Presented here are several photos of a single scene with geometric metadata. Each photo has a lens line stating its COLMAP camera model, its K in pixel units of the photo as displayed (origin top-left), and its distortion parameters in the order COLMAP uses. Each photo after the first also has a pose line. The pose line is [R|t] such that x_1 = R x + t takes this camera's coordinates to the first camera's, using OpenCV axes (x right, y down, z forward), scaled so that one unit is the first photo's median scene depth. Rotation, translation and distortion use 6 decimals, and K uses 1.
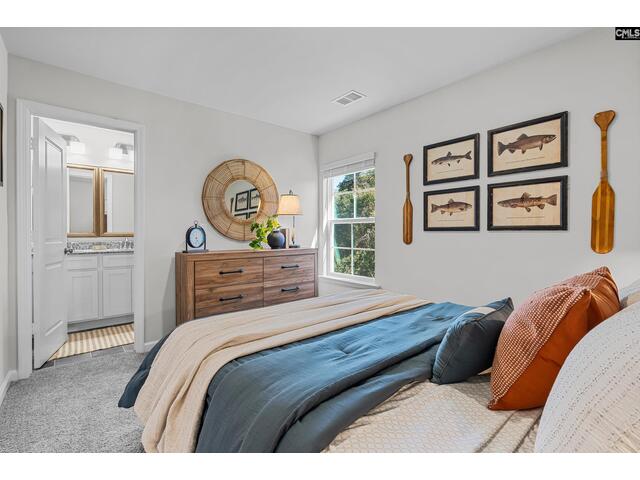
lens RADIAL K [[296.3, 0, 321.9], [0, 296.3, 236.6], [0, 0, 1]] dist [-0.010956, 0.001227]
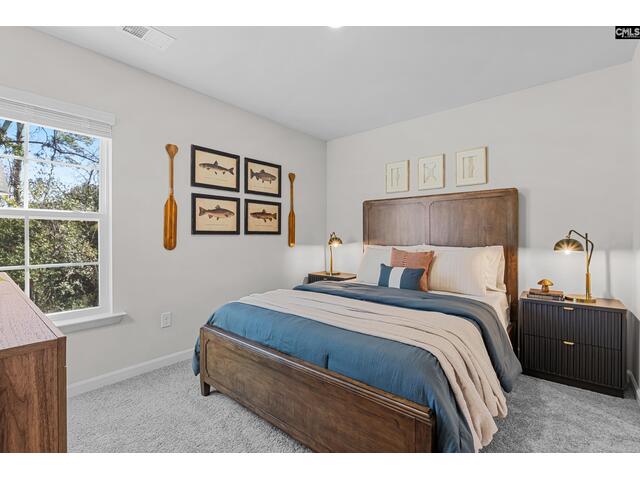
lens RADIAL K [[296.3, 0, 321.3], [0, 296.3, 236.5], [0, 0, 1]] dist [-0.010956, 0.001227]
pose [[-0.183153, -0.009852, 0.983035, -0.745116], [0.010214, 0.999877, 0.011924, -0.022618], [-0.983031, 0.012225, -0.183030, 0.877293]]
